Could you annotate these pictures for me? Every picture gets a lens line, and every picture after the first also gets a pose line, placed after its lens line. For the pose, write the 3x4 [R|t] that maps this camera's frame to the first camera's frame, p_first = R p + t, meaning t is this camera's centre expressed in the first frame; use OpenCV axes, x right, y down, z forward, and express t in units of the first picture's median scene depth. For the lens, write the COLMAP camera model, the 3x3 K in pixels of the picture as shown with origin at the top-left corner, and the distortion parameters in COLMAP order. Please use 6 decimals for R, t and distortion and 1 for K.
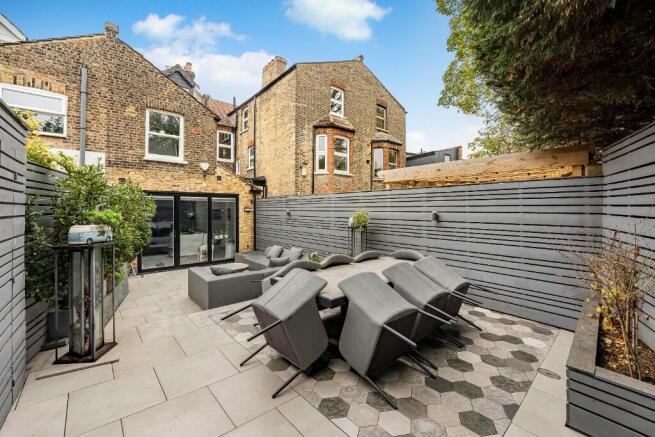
lens RADIAL K [[268.6, 0, 329.4], [0, 268.6, 214.5], [0, 0, 1]] dist [-0.014119, -0.000246]
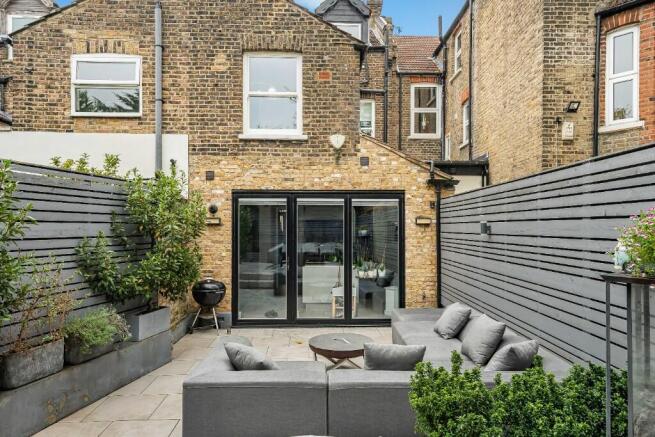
lens RADIAL K [[439.0, 0, 323.1], [0, 439.0, 227.9], [0, 0, 1]] dist [0.024542, -0.001113]
pose [[0.760961, 0.001013, -0.648797, 0.074617], [-0.011177, 0.999871, -0.011549, 0.004848], [0.648701, 0.016040, 0.760874, 0.274854]]
